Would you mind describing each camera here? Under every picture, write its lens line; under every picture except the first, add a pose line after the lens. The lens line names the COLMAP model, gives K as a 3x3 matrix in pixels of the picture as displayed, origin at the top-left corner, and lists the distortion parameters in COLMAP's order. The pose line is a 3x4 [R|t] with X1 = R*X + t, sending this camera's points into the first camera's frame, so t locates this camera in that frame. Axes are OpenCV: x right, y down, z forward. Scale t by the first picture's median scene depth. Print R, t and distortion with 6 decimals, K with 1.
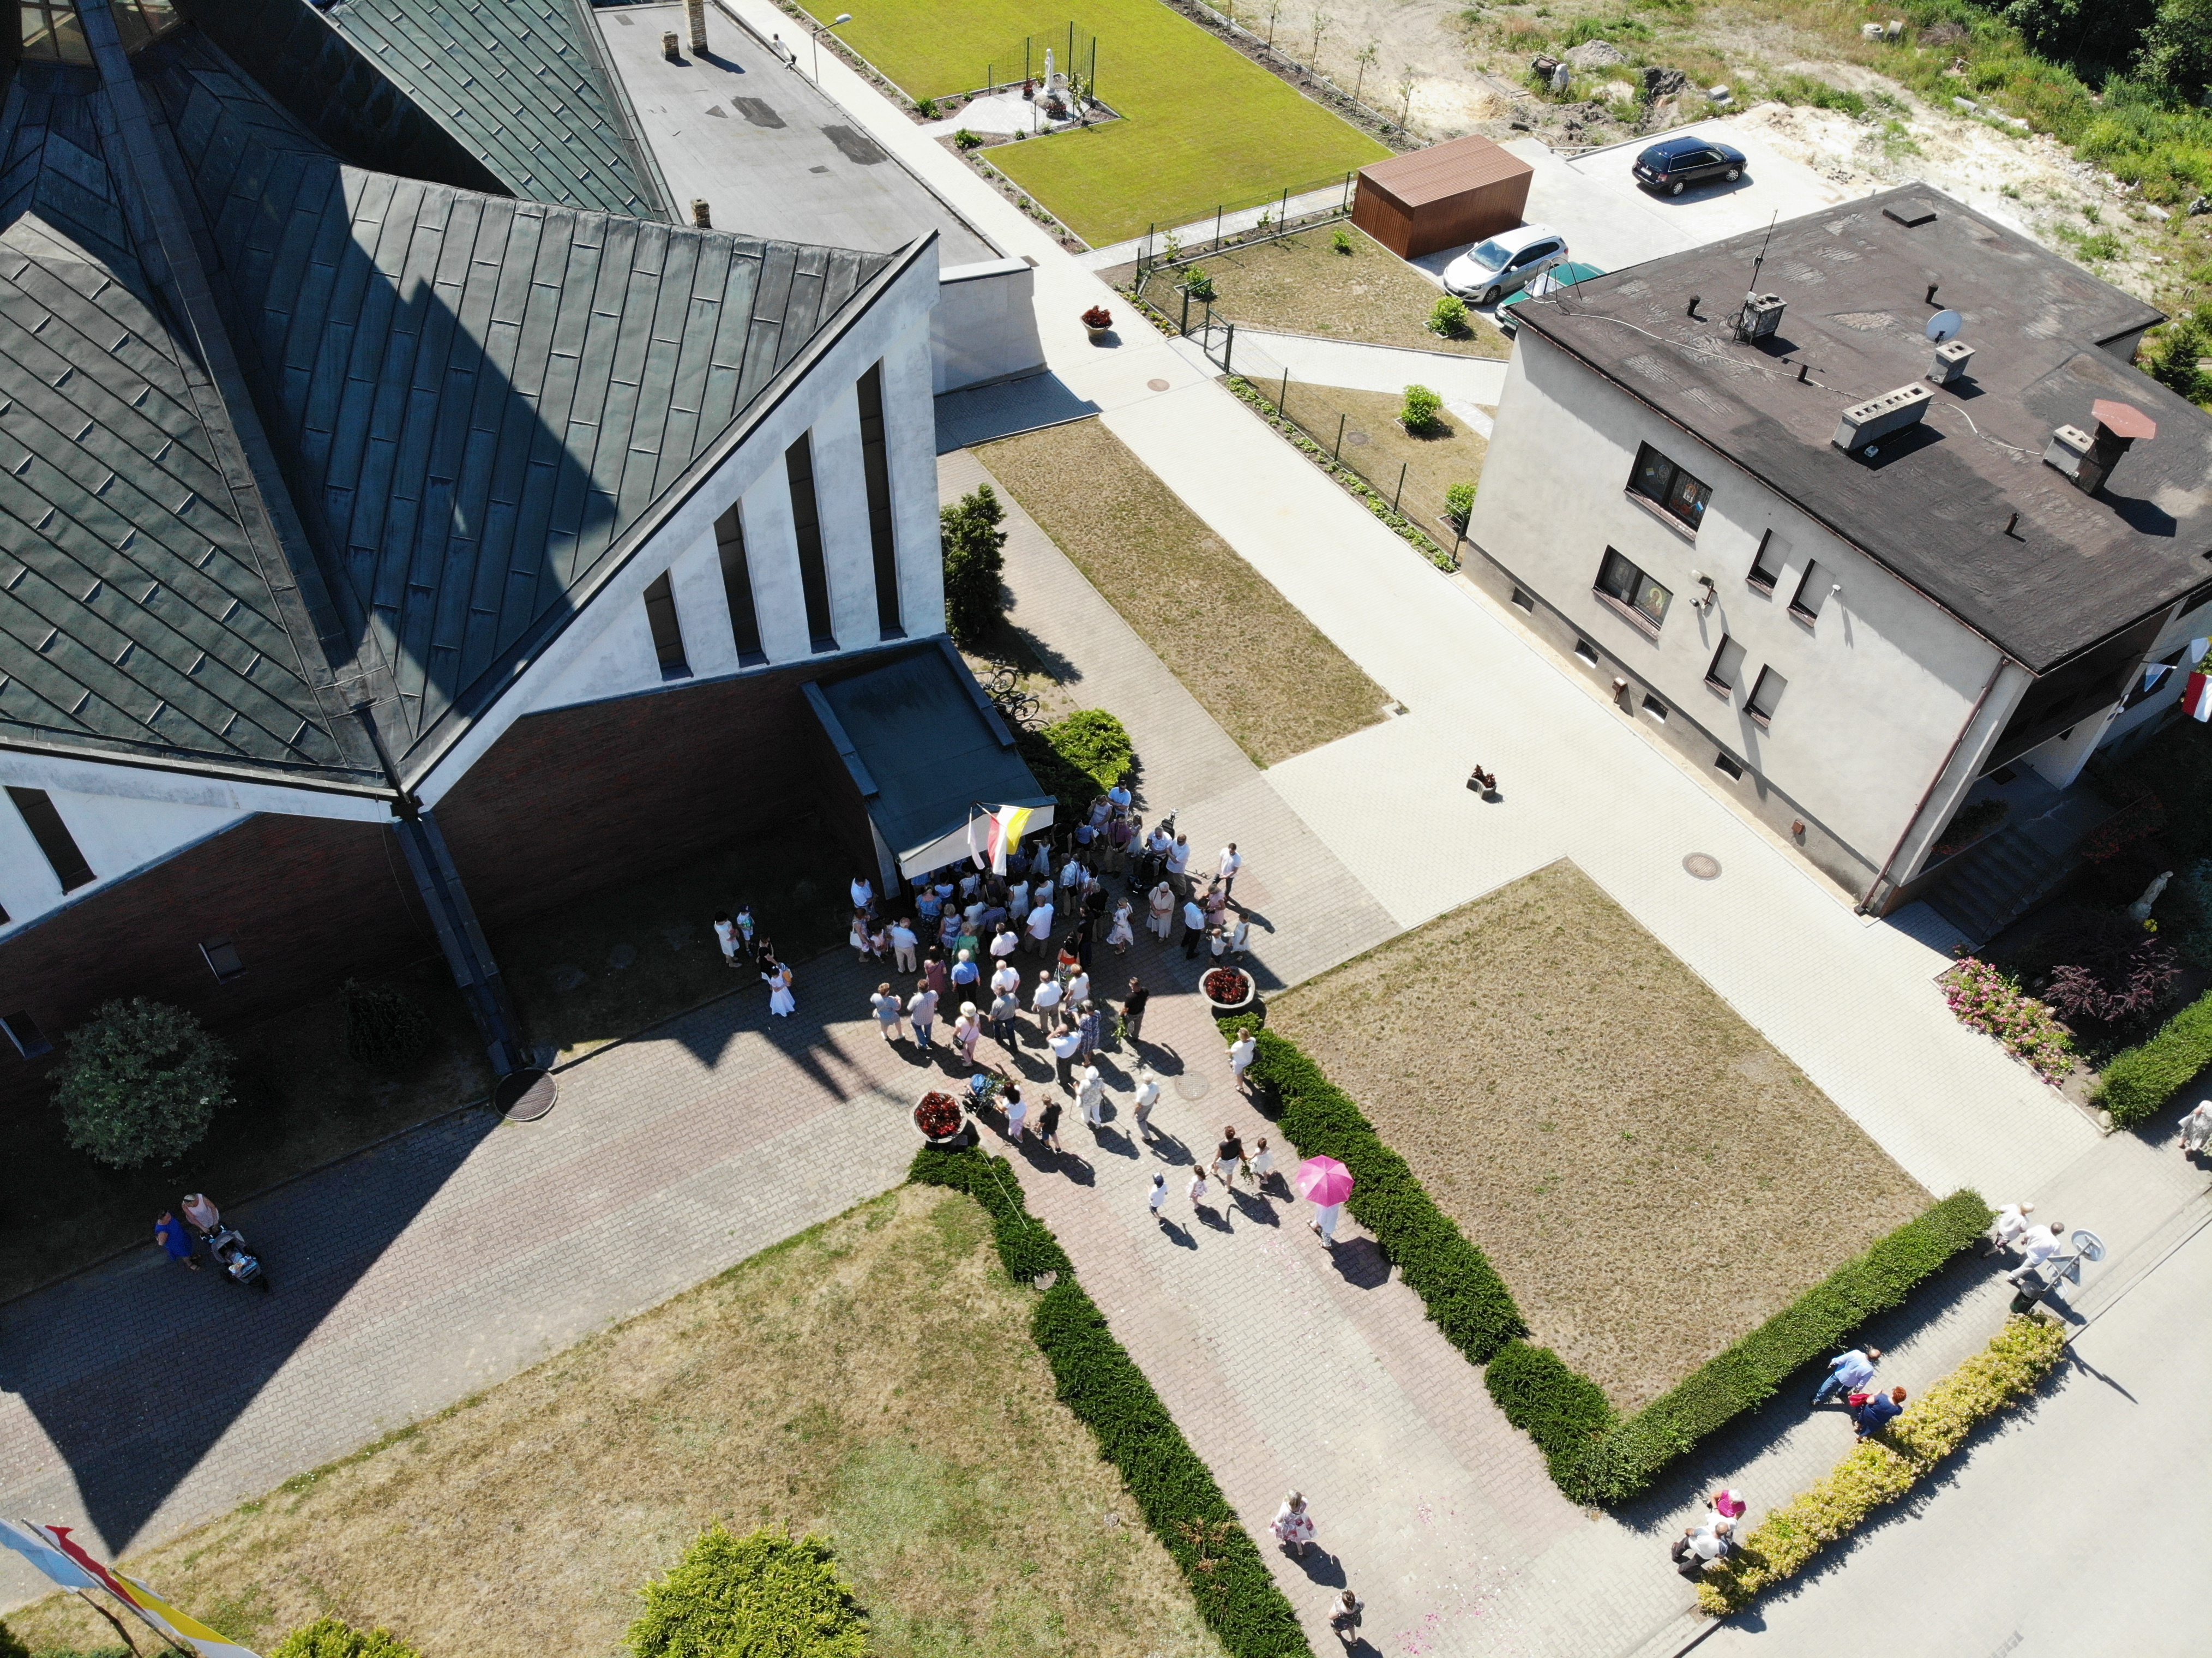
lens RADIAL K [[1626.2, 0, 1106.0], [0, 1626.2, 829.0], [0, 0, 1]] dist [0.069640, -0.190346]
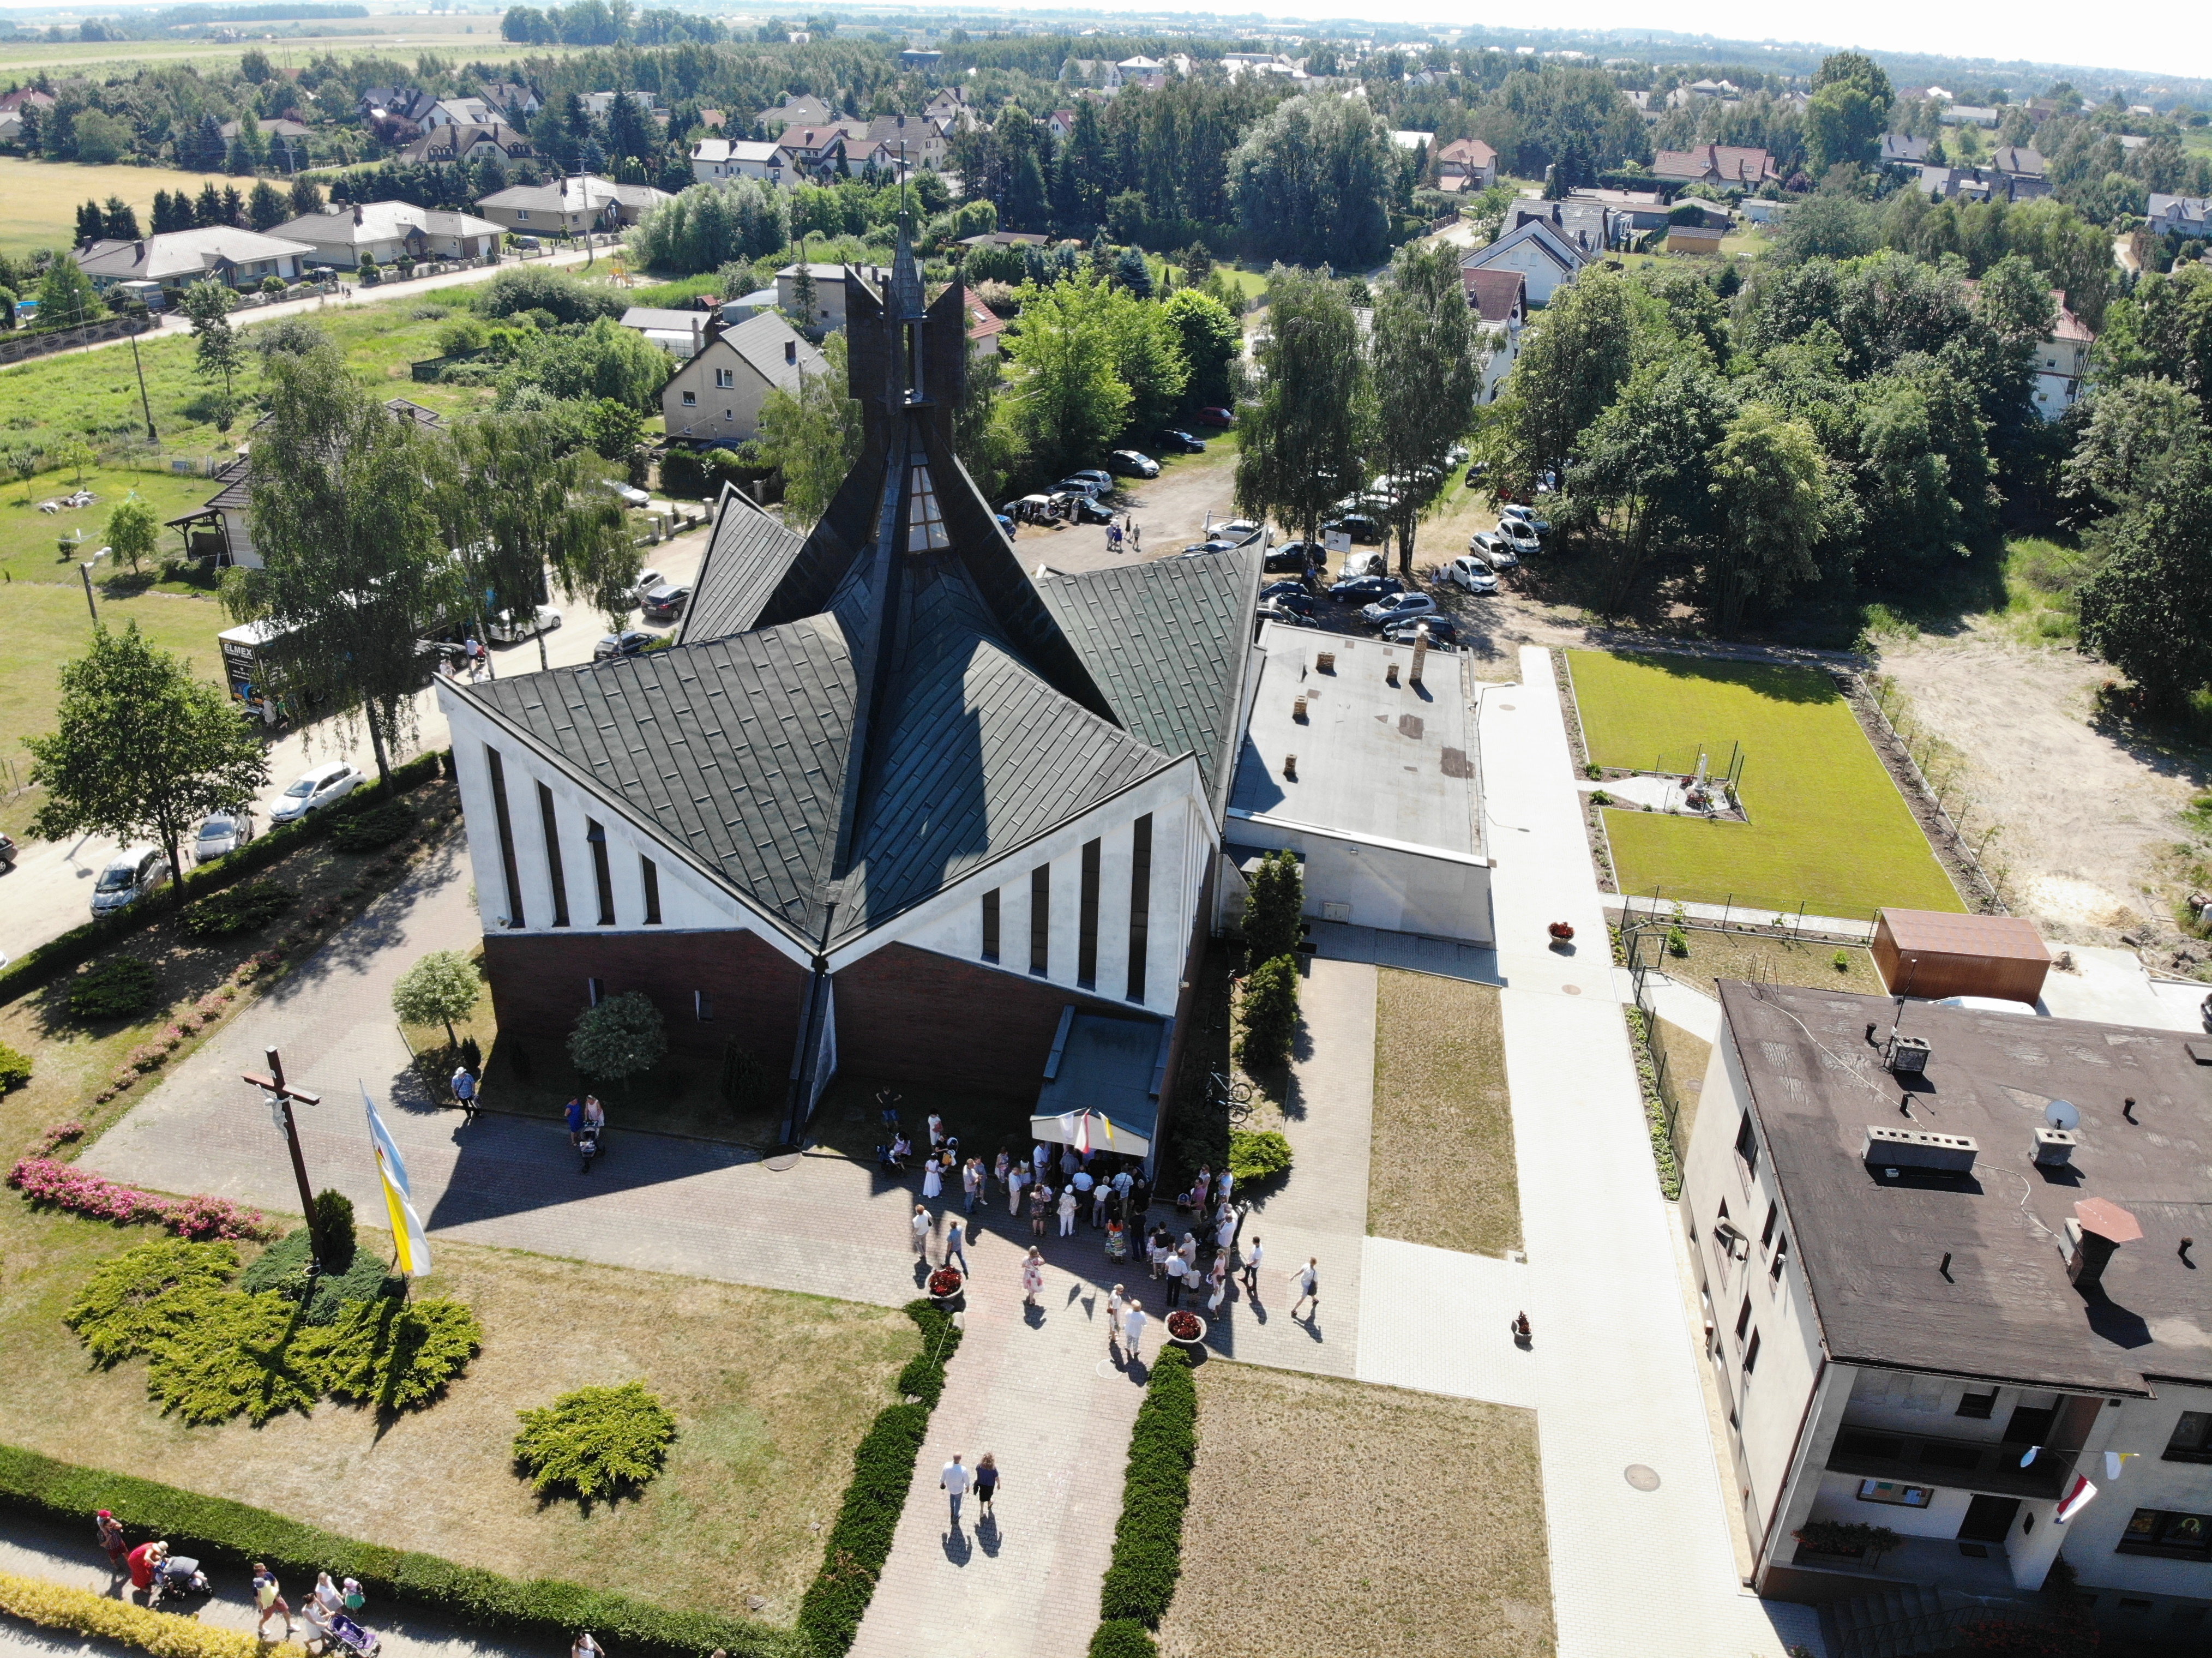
lens RADIAL K [[1624.2, 0, 1119.9], [0, 1624.2, 789.6], [0, 0, 1]] dist [0.171123, -0.392997]
pose [[0.752190, 0.270810, -0.600727, 0.719743], [-0.485159, 0.844507, -0.226777, 0.061572], [0.445905, 0.462028, 0.766616, -0.225884]]
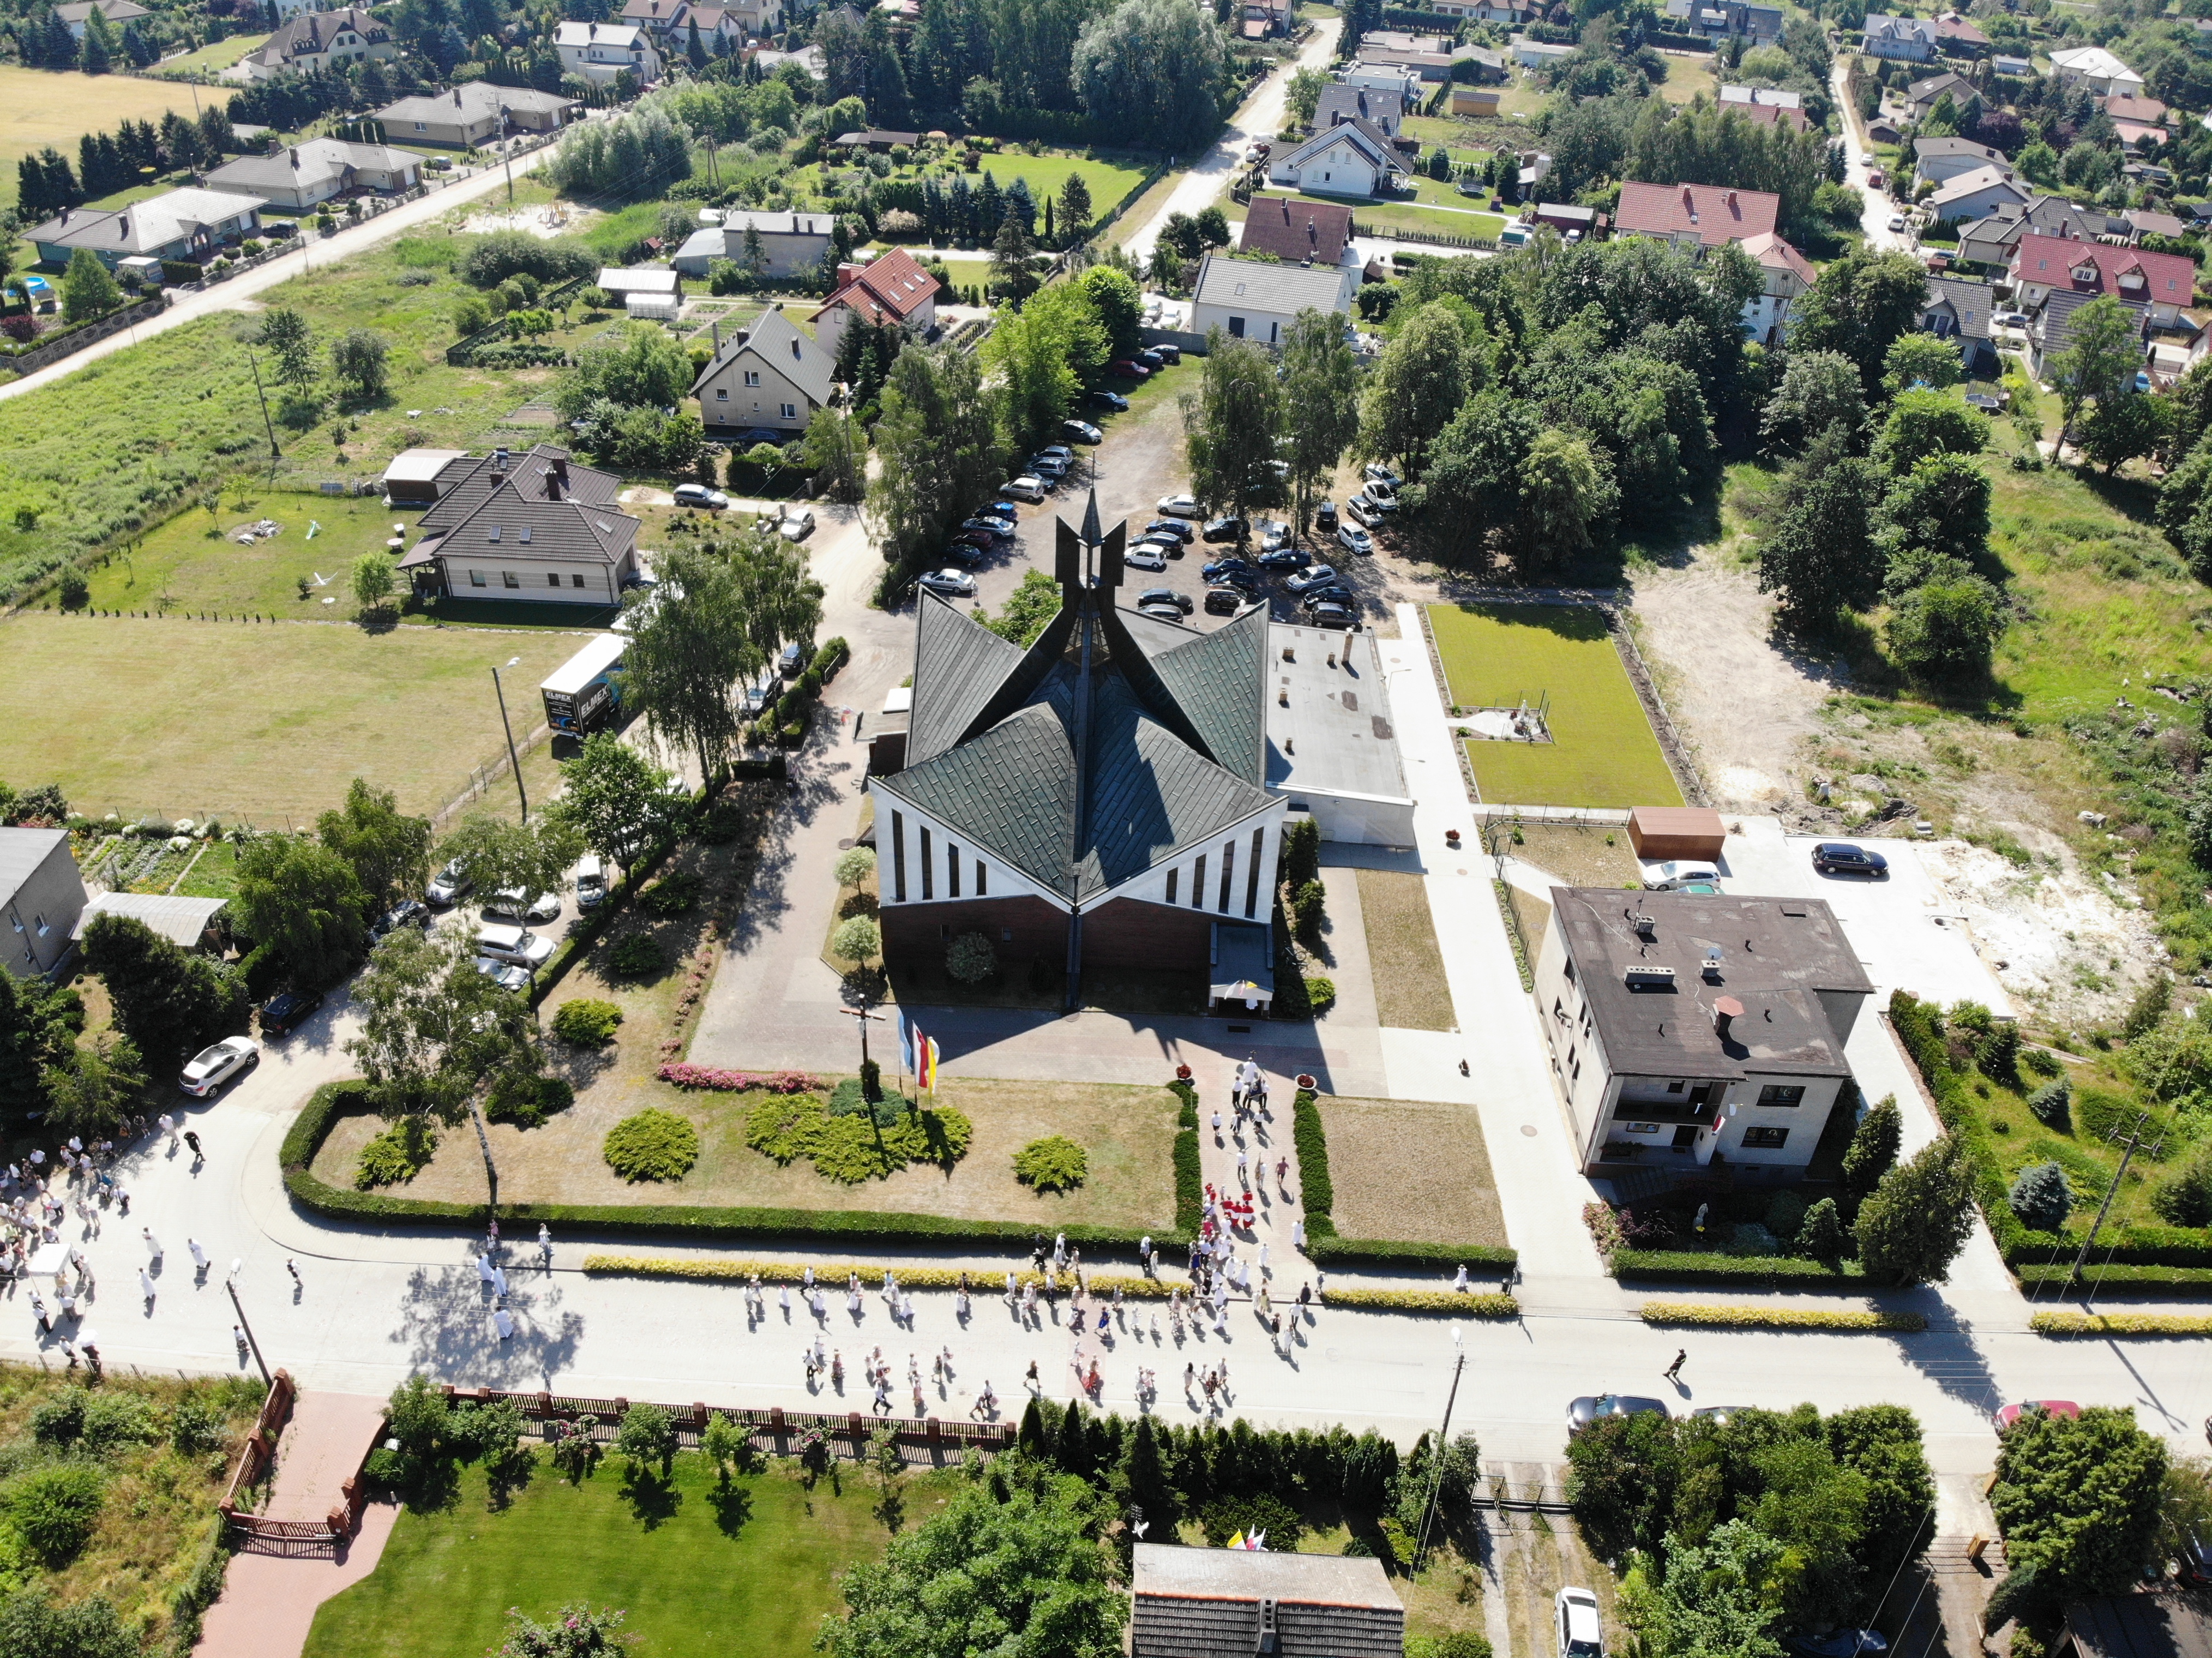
lens RADIAL K [[1624.2, 0, 1119.9], [0, 1624.2, 789.6], [0, 0, 1]] dist [0.171123, -0.392997]
pose [[0.839466, 0.299083, -0.453704, 0.898419], [-0.400763, 0.904603, -0.145196, 0.178368], [0.366996, 0.303714, 0.879245, -1.614260]]
